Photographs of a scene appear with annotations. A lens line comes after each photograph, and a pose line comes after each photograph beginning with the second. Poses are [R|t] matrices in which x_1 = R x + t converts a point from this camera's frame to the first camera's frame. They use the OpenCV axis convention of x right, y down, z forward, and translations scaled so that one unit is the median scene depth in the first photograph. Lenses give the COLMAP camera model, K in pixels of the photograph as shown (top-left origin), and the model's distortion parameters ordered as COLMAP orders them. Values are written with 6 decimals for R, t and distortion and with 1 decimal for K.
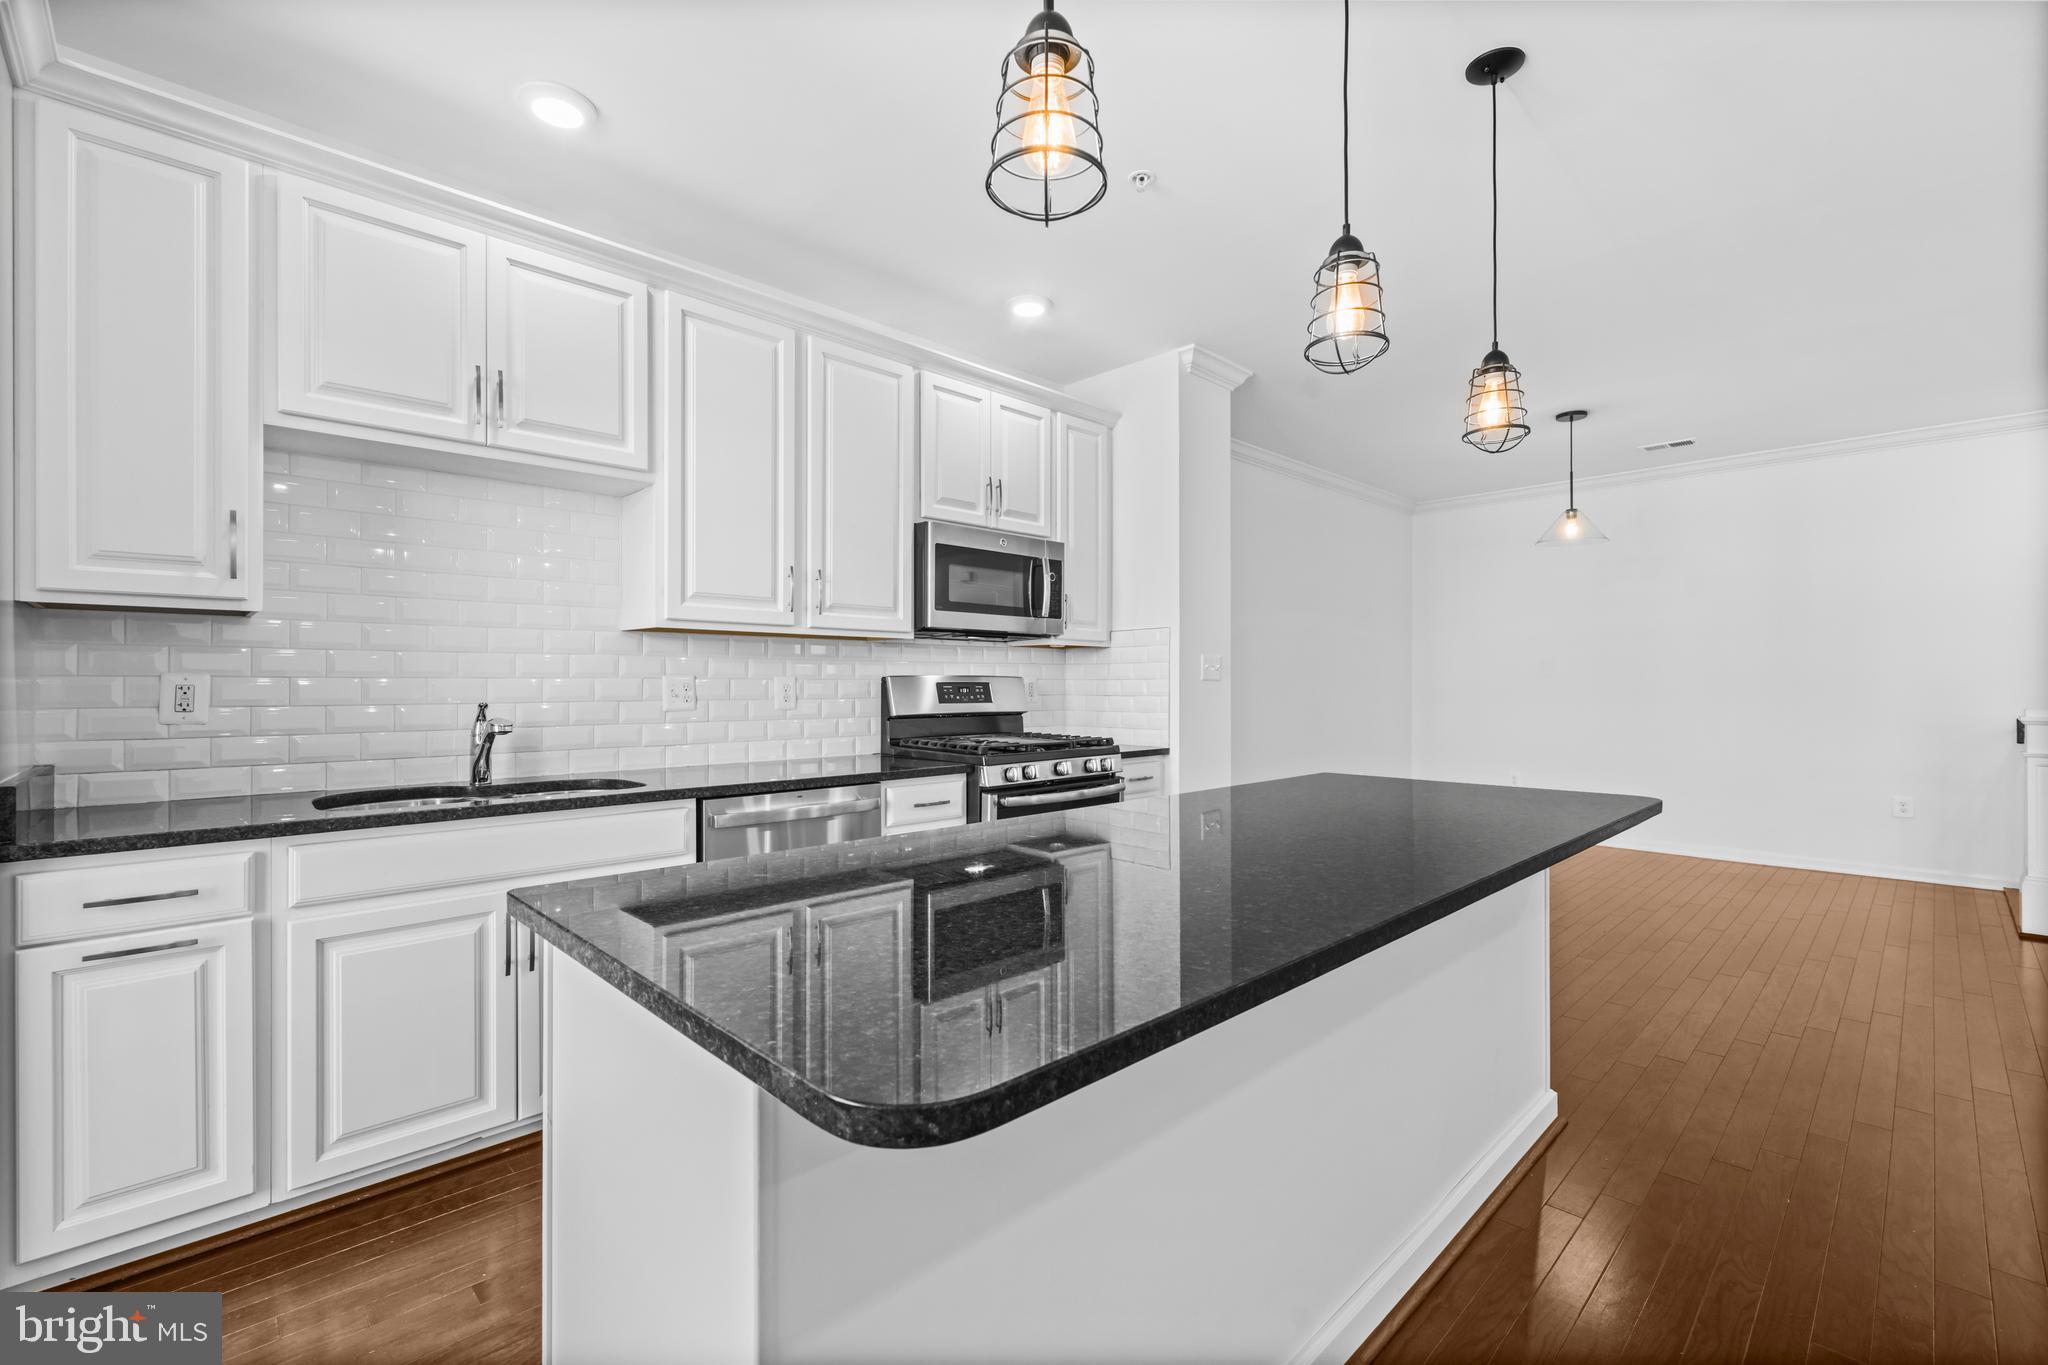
lens RADIAL K [[883.1, 0, 1026.6], [0, 883.1, 686.5], [0, 0, 1]] dist [-0.001892, -0.000187]
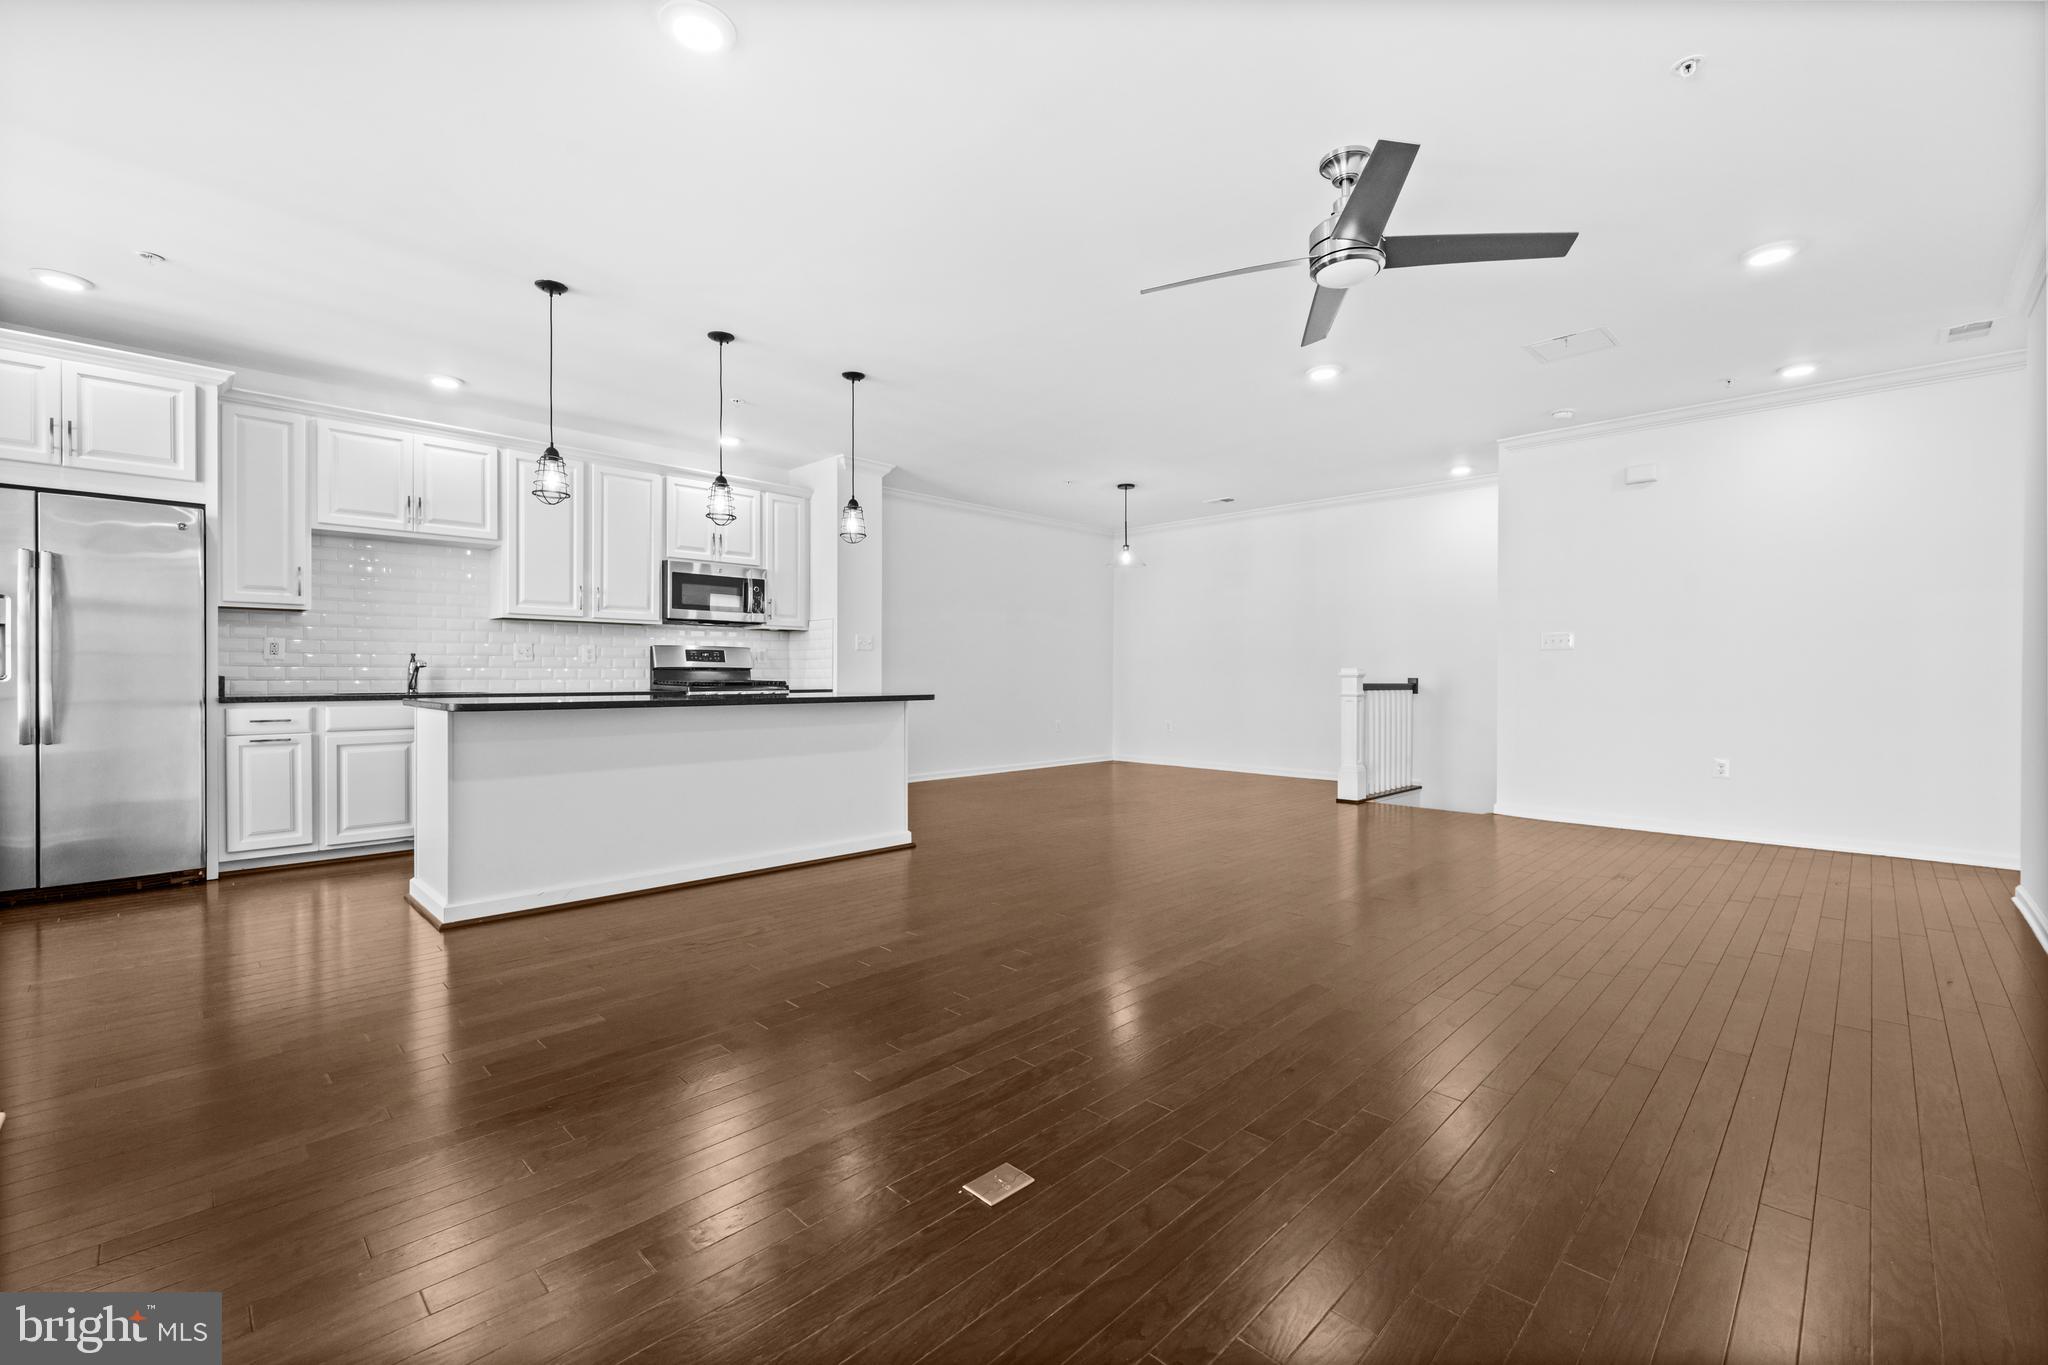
lens RADIAL K [[864.8, 0, 1024.0], [0, 864.8, 682.5], [0, 0, 1]] dist [-0.001941, -0.000040]
pose [[0.999793, 0.001466, 0.020284, 0.662596], [-0.001577, 0.999984, 0.005431, 0.062451], [-0.020276, -0.005462, 0.999780, -0.903507]]
